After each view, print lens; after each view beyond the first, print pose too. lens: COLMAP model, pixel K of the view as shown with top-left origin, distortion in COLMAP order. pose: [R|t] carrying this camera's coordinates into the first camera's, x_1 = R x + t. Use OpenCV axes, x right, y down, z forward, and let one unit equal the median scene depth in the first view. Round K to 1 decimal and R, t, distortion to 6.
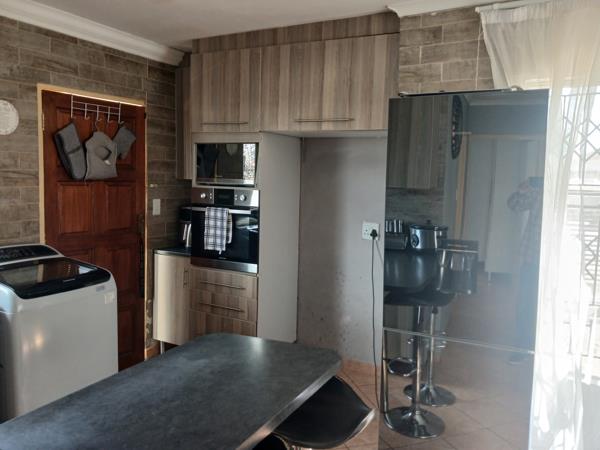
lens RADIAL K [[479.7, 0, 303.4], [0, 479.7, 213.8], [0, 0, 1]] dist [0.041657, -0.085506]
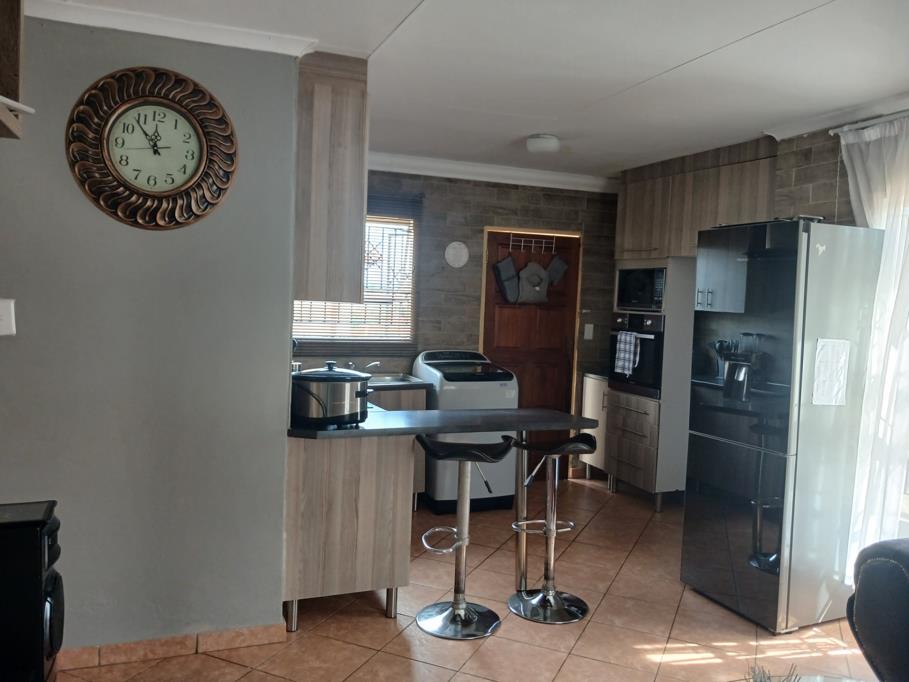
lens RADIAL K [[726.7, 0, 454.3], [0, 726.7, 344.6], [0, 0, 1]] dist [0.041657, -0.085506]
pose [[0.774574, 0.046832, -0.630748, 0.546936], [-0.069268, 0.997537, -0.010997, 0.060372], [0.628679, 0.052209, 0.775910, -0.469151]]
